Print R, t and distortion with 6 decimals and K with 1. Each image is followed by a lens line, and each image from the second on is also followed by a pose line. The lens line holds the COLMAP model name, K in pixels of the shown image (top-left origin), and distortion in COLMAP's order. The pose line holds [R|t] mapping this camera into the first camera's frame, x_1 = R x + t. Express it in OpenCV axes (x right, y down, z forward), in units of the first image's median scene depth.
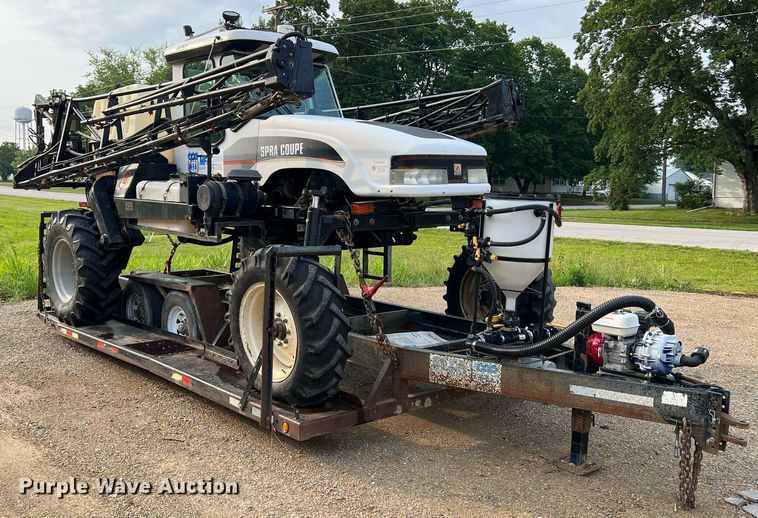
lens RADIAL K [[711.2, 0, 356.2], [0, 711.2, 261.5], [0, 0, 1]] dist [0.119255, -0.206128]
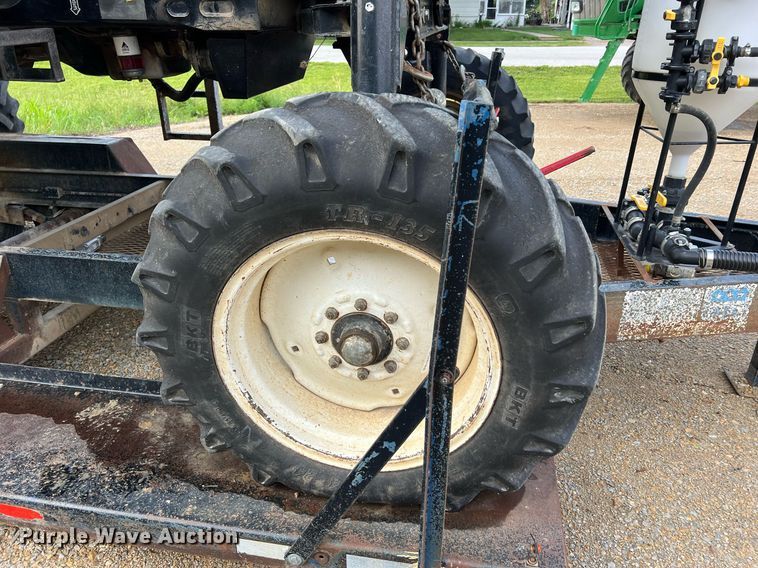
lens RADIAL K [[577.8, 0, 379.0], [0, 577.8, 284.0], [0, 0, 1]] dist [-0.001452, -0.001538]
pose [[0.786022, -0.273502, 0.554406, -0.244843], [0.082829, 0.935316, 0.343980, -0.029423], [-0.612625, -0.224455, 0.757833, 0.752722]]
